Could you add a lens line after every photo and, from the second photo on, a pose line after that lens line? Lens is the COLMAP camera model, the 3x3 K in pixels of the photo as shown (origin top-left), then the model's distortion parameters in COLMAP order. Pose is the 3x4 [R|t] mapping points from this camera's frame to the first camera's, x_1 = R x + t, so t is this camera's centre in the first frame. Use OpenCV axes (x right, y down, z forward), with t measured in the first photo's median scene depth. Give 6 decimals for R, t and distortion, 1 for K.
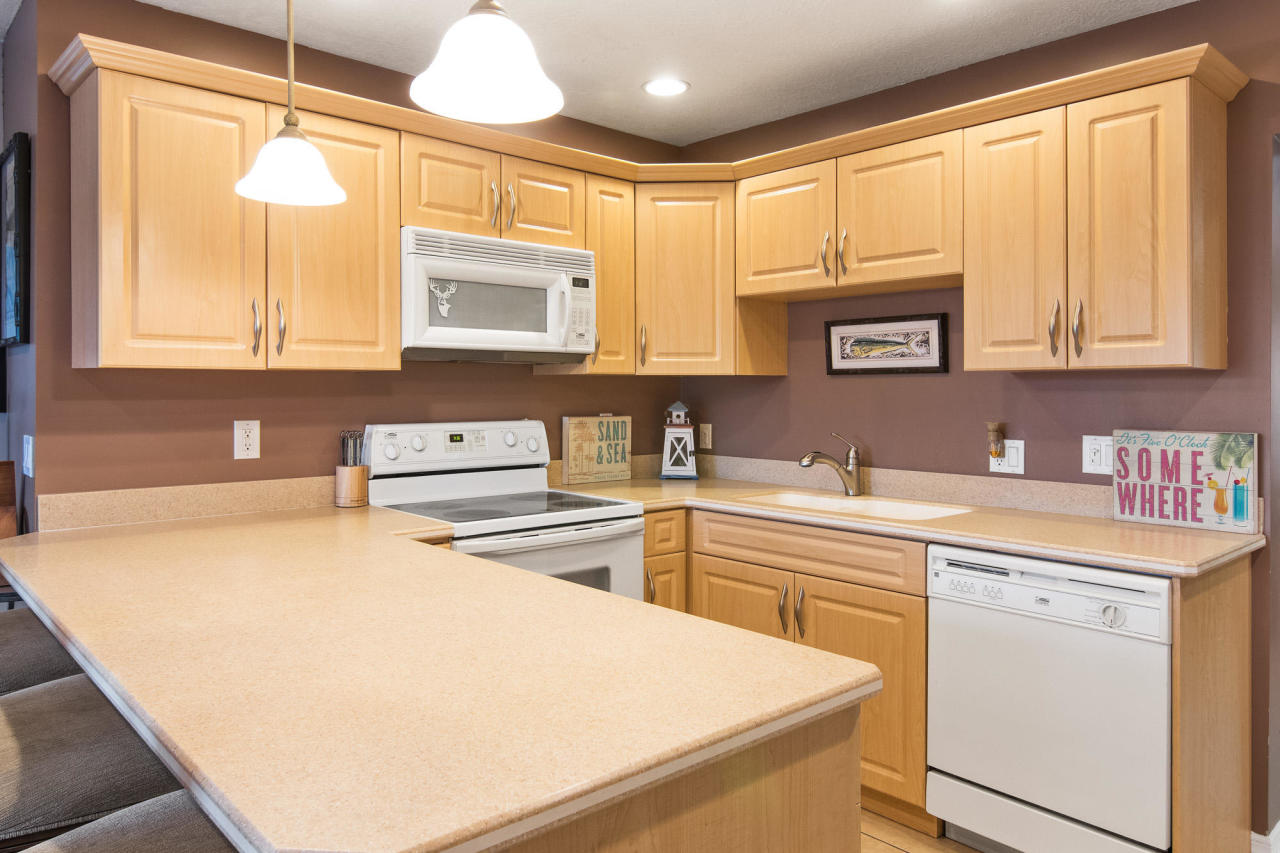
lens RADIAL K [[882.5, 0, 639.6], [0, 882.5, 390.9], [0, 0, 1]] dist [0.016586, -0.002615]
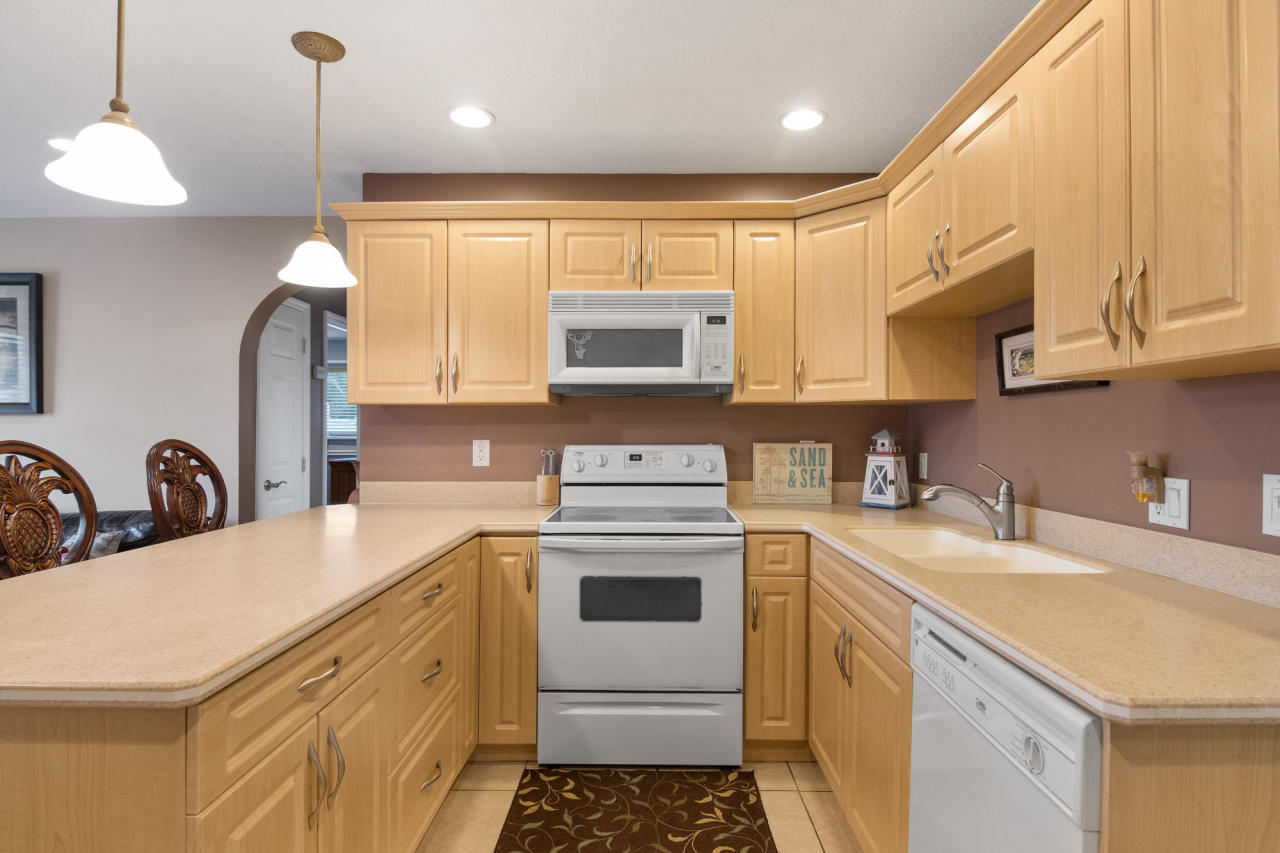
lens RADIAL K [[679.2, 0, 640.7], [0, 679.2, 427.7], [0, 0, 1]] dist [0.002499, -0.002505]
pose [[0.734435, -0.004664, -0.678663, 0.442781], [0.000762, 0.999981, -0.006048, 0.017626], [0.678679, 0.003924, 0.734425, 0.310225]]
